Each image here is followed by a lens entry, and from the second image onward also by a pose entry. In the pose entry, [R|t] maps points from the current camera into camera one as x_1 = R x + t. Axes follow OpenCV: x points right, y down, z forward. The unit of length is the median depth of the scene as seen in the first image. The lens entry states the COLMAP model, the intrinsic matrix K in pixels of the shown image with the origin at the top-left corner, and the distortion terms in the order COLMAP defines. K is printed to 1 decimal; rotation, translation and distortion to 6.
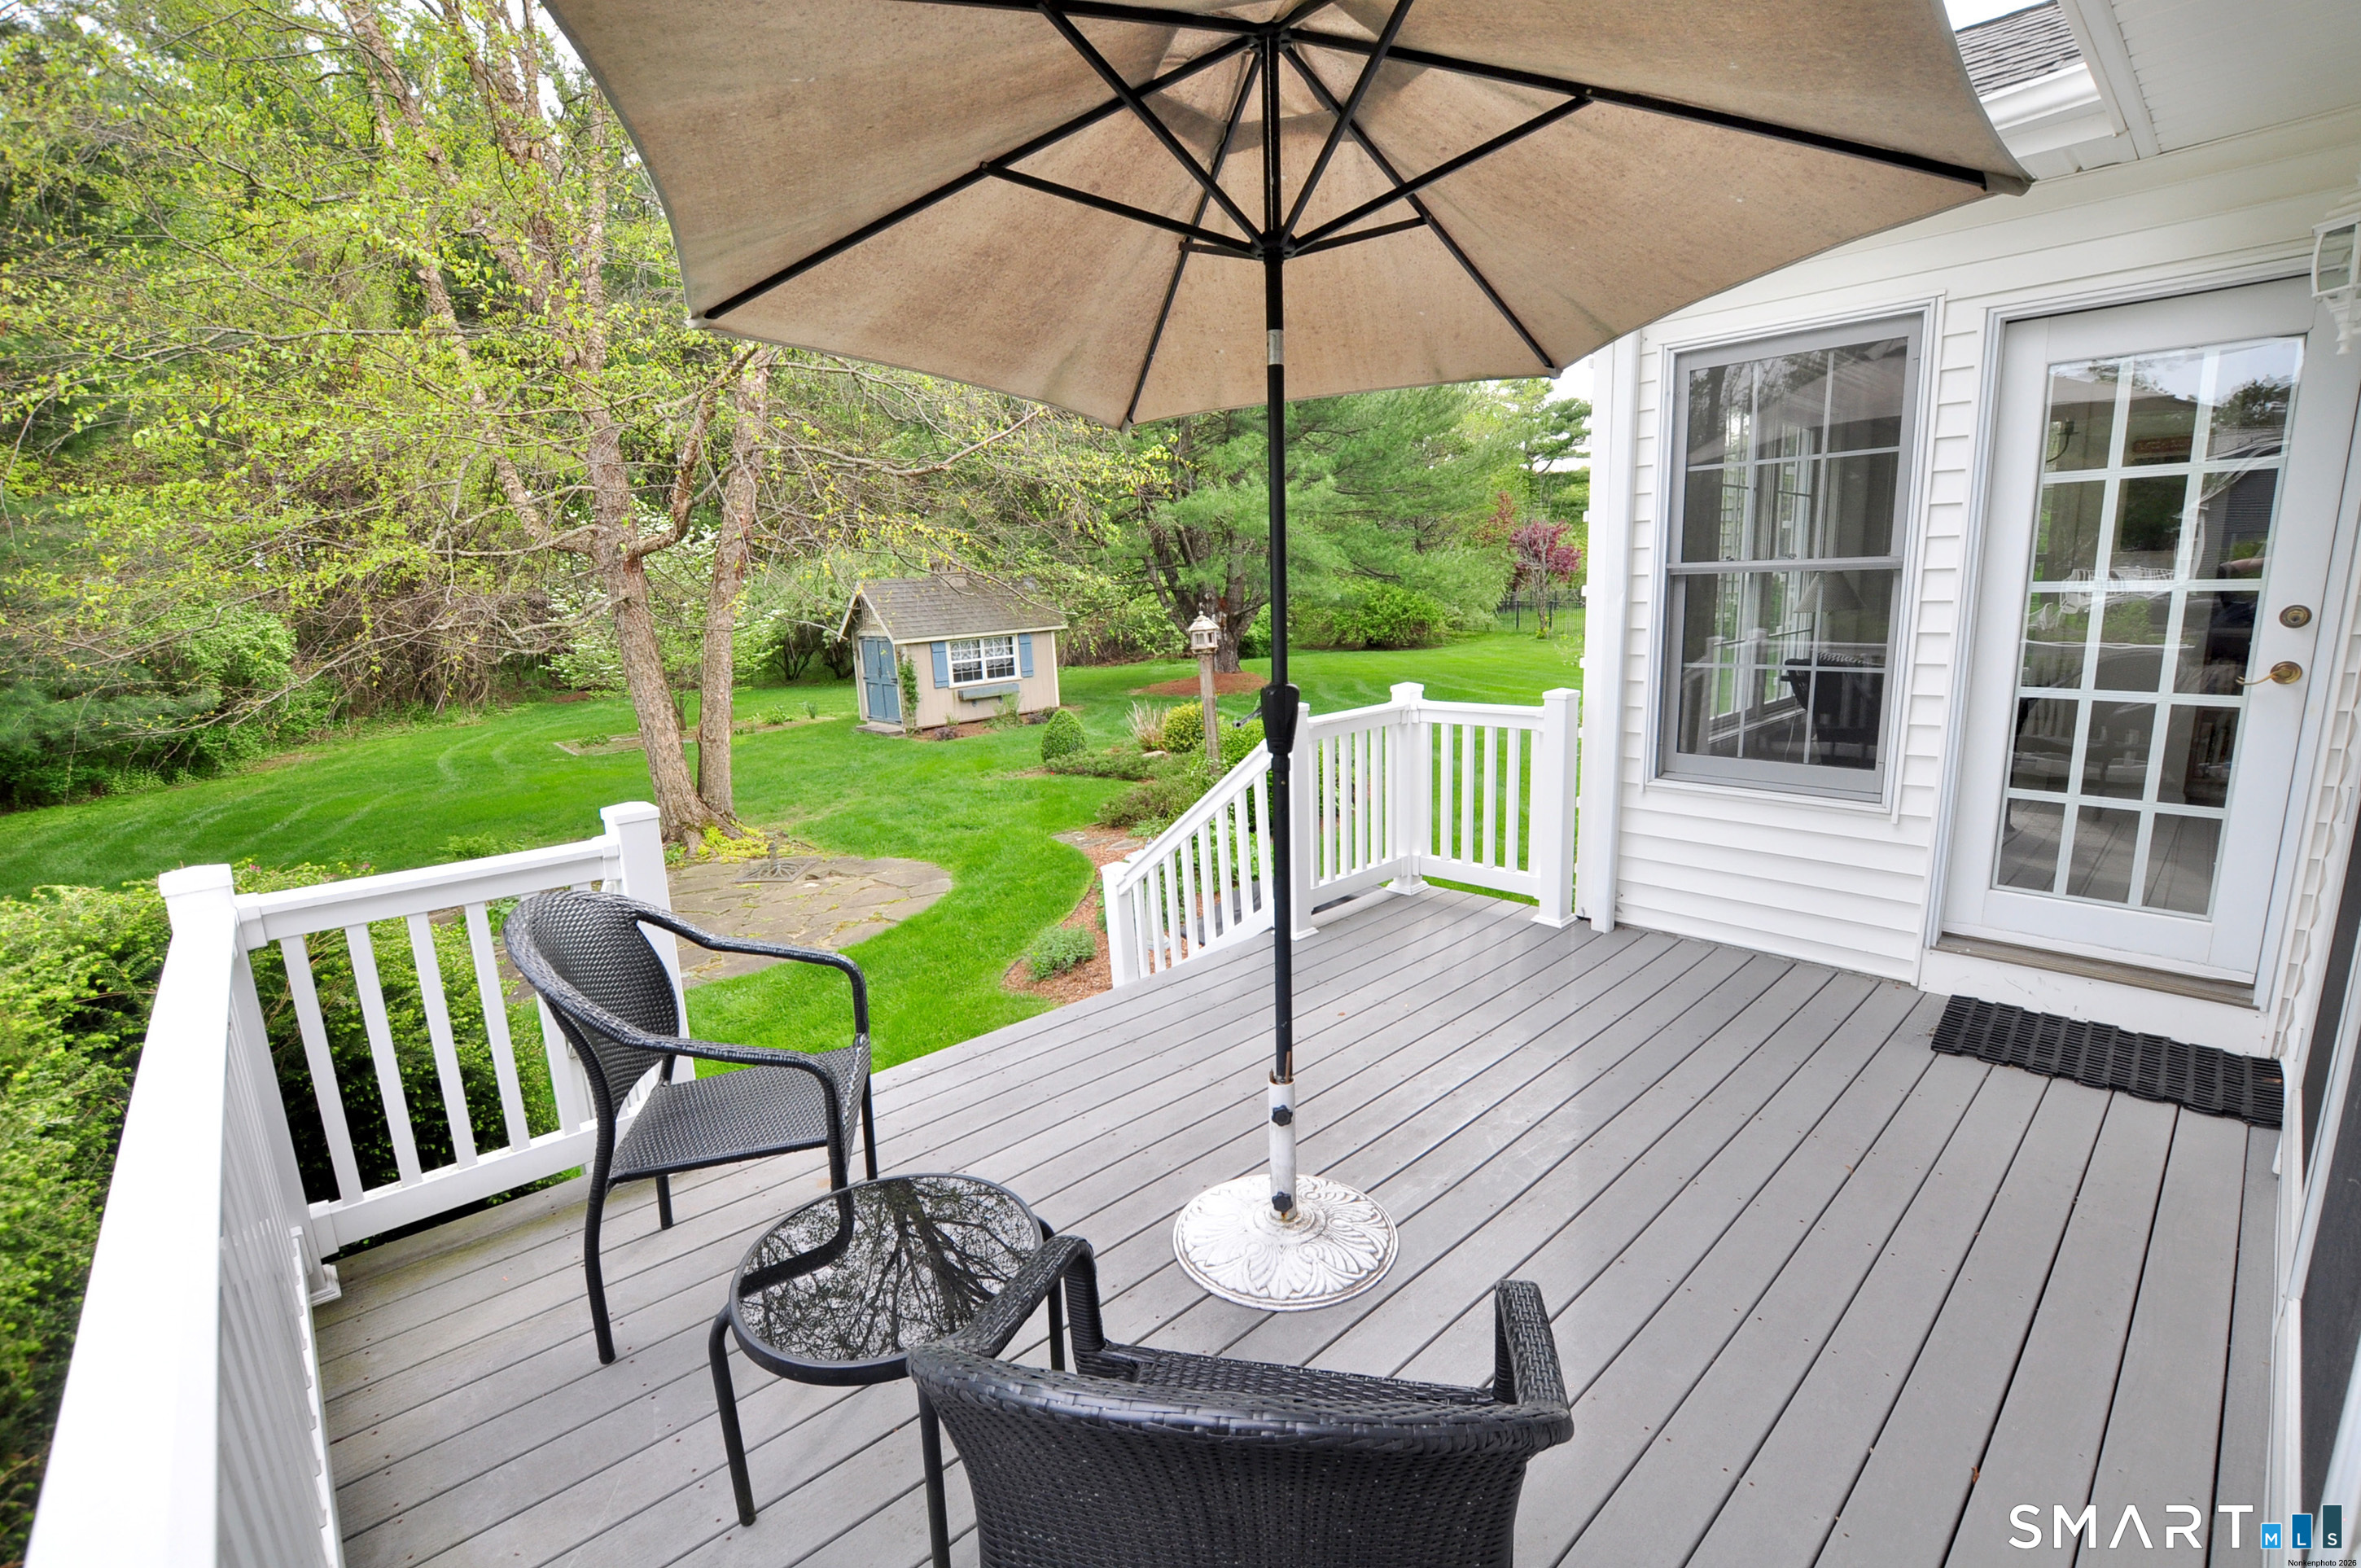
lens RADIAL K [[1025.7, 0, 1192.4], [0, 1025.7, 782.4], [0, 0, 1]] dist [-0.035639, 0.010493]
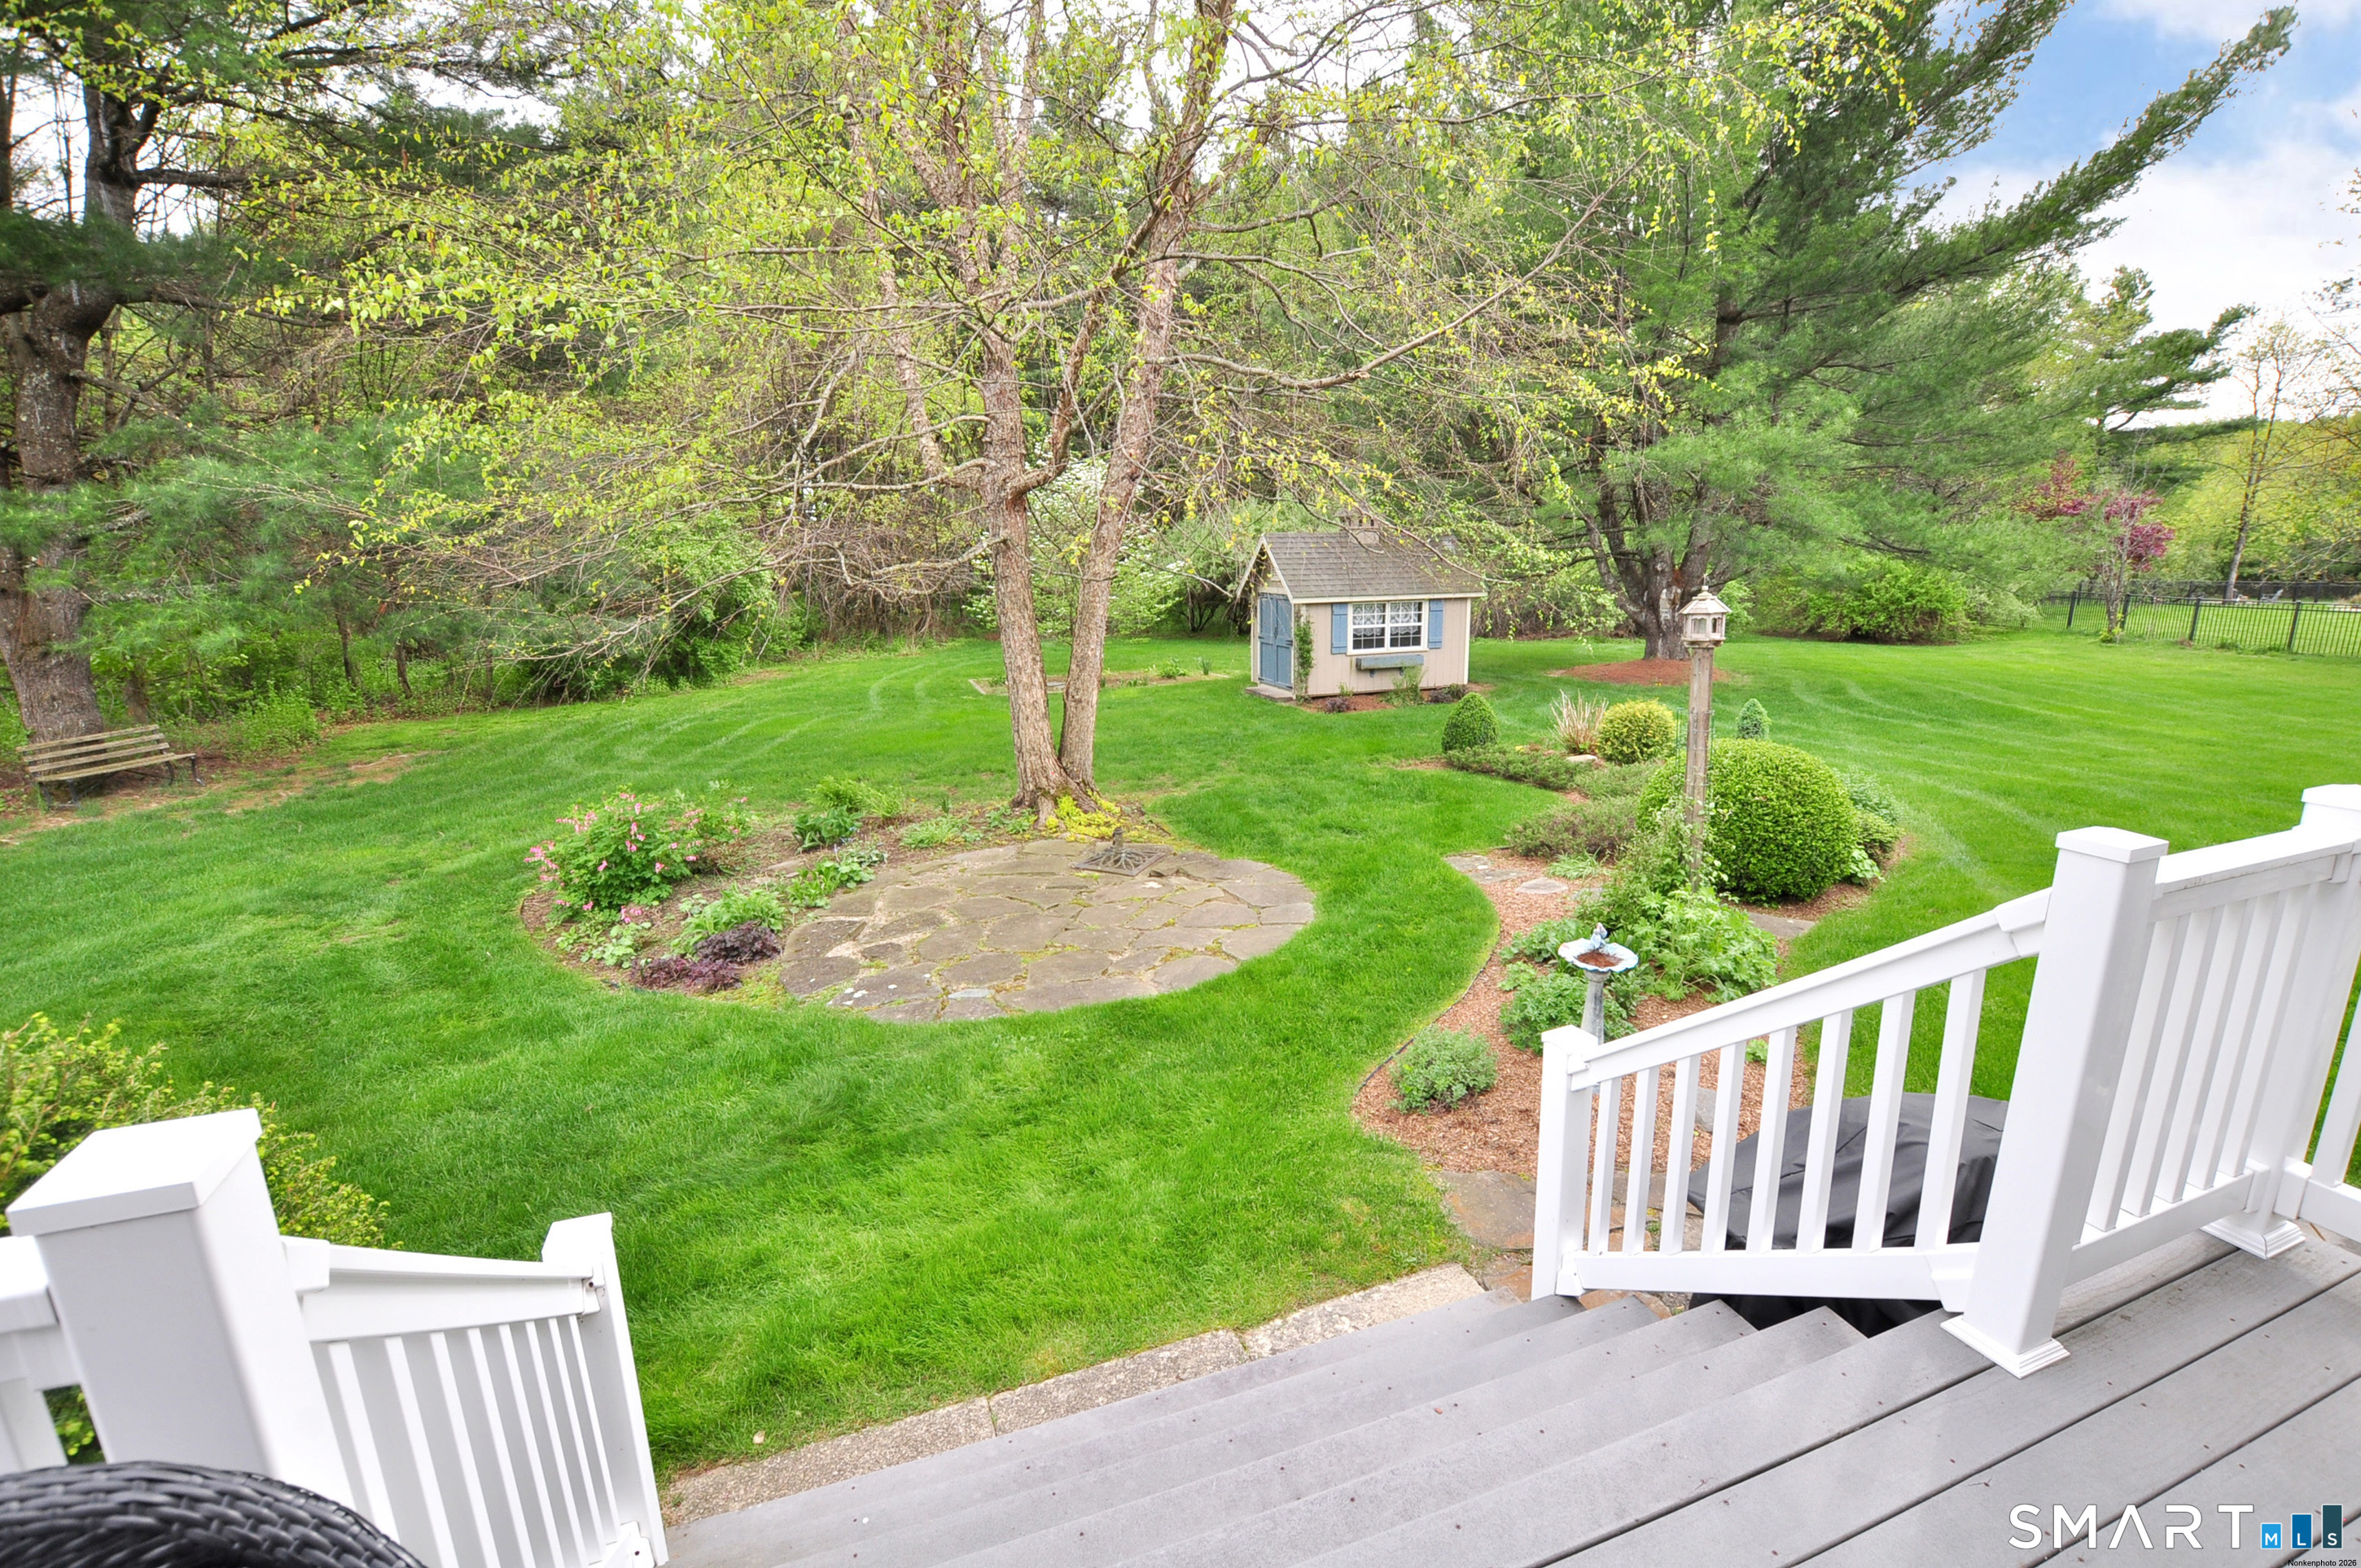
lens RADIAL K [[1025.7, 0, 1192.4], [0, 1025.7, 782.4], [0, 0, 1]] dist [-0.035639, 0.010493]
pose [[0.923949, 0.116339, -0.364396, -0.020959], [-0.103024, 0.993110, 0.055842, -0.017781], [0.368382, -0.014054, 0.929568, 0.109819]]
